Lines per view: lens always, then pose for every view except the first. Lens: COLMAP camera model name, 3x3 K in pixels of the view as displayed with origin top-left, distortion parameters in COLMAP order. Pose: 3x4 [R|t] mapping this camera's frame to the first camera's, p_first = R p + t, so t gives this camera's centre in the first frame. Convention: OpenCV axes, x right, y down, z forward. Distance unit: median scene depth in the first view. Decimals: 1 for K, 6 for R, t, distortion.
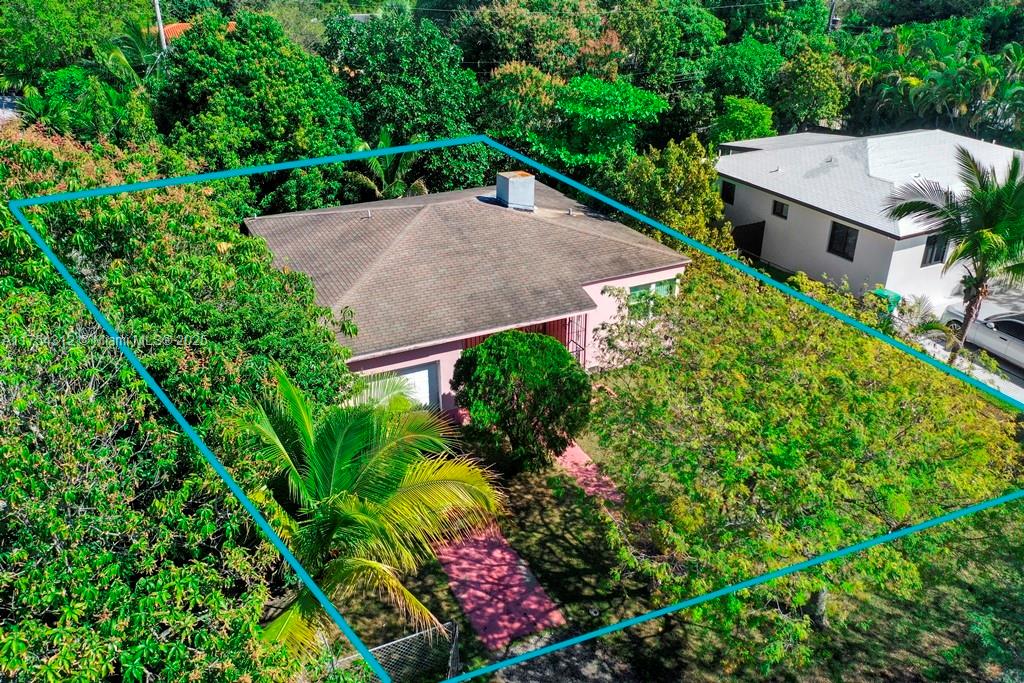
lens RADIAL K [[805.5, 0, 512.0], [0, 805.5, 341.5], [0, 0, 1]] dist [-0.004978, -0.004565]
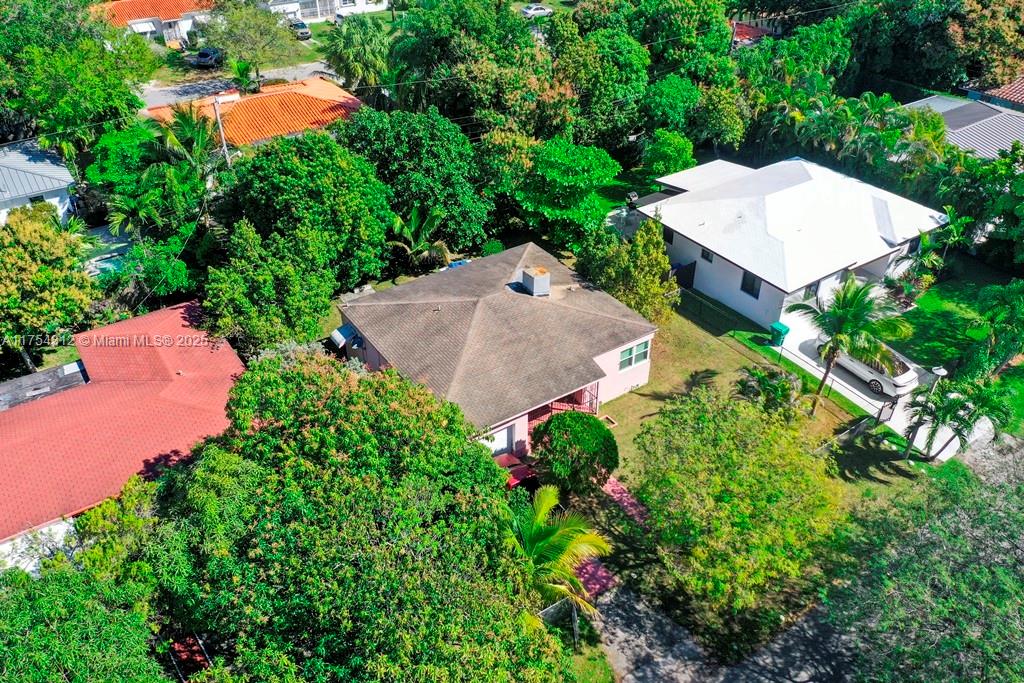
lens RADIAL K [[805.5, 0, 512.0], [0, 805.5, 341.5], [0, 0, 1]] dist [-0.004978, -0.004565]
pose [[0.990462, -0.079350, 0.112641, -0.142305], [0.061216, 0.985829, 0.156186, -0.209152], [-0.123438, -0.147800, 0.981284, -0.293043]]
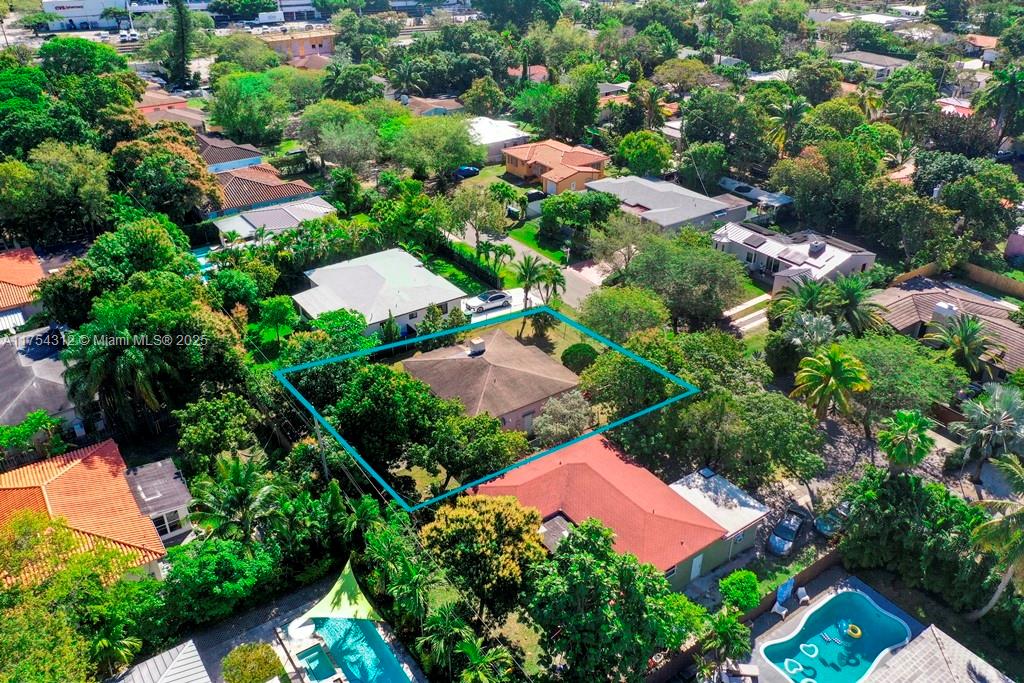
lens RADIAL K [[805.5, 0, 512.0], [0, 805.5, 341.5], [0, 0, 1]] dist [-0.004978, -0.004565]
pose [[-0.156313, -0.495292, 0.854548, -1.518260], [0.430262, 0.744634, 0.510289, -1.004389], [-0.889068, 0.447444, 0.096709, 0.418058]]
